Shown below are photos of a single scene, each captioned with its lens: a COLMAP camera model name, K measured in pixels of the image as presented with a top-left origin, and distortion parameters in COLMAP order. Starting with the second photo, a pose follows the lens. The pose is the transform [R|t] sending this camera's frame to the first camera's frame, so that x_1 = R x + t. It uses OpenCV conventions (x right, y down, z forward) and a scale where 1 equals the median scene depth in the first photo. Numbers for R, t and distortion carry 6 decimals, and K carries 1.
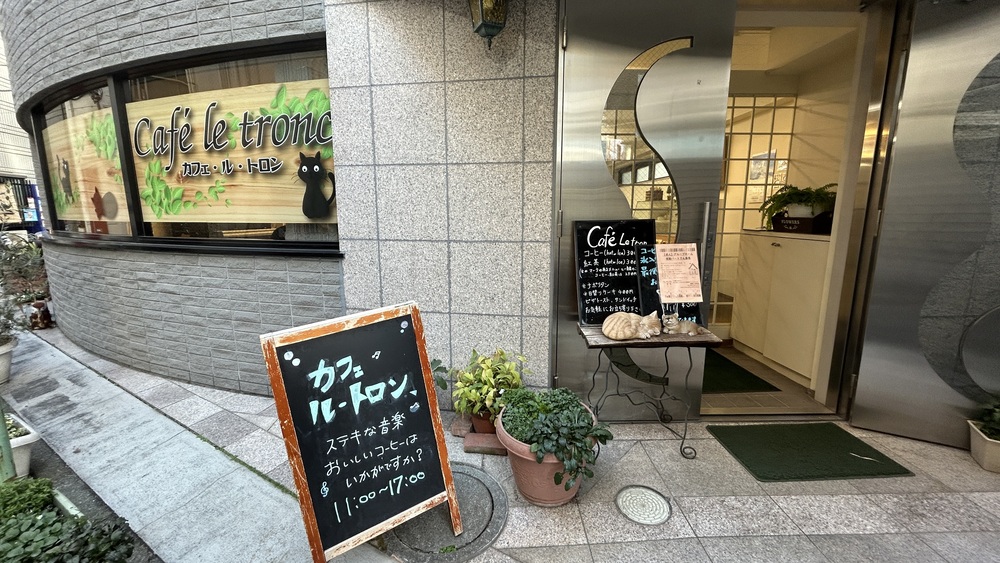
lens RADIAL K [[409.8, 0, 500.1], [0, 409.8, 282.3], [0, 0, 1]] dist [-0.000370, -0.000051]
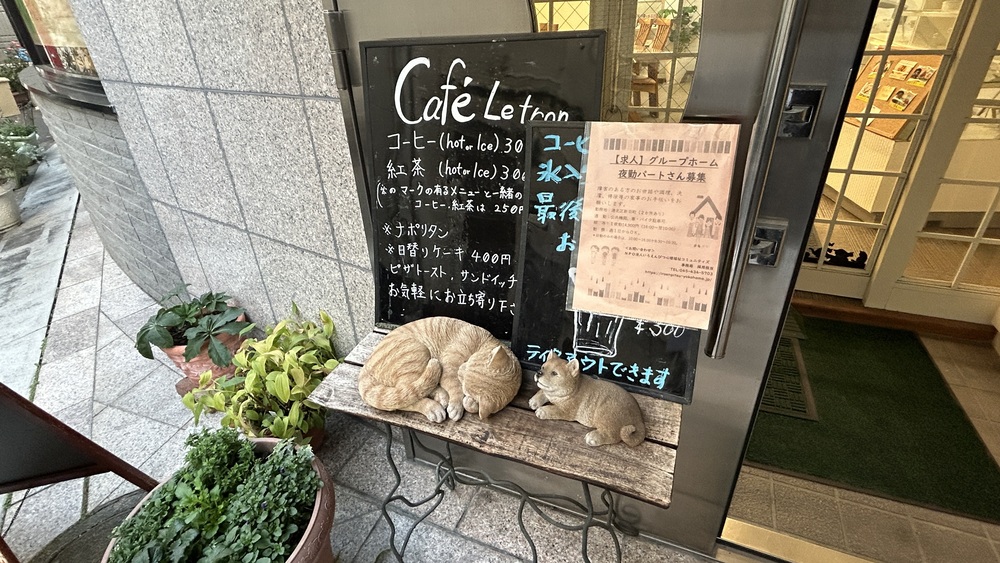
lens RADIAL K [[483.3, 0, 500.2], [0, 483.3, 281.2], [0, 0, 1]] dist [-0.003609, -0.000776]
pose [[0.916829, 0.166344, -0.362980, 0.470577], [-0.034462, 0.938660, 0.343117, -0.103244], [0.397790, -0.302071, 0.866323, 0.627712]]
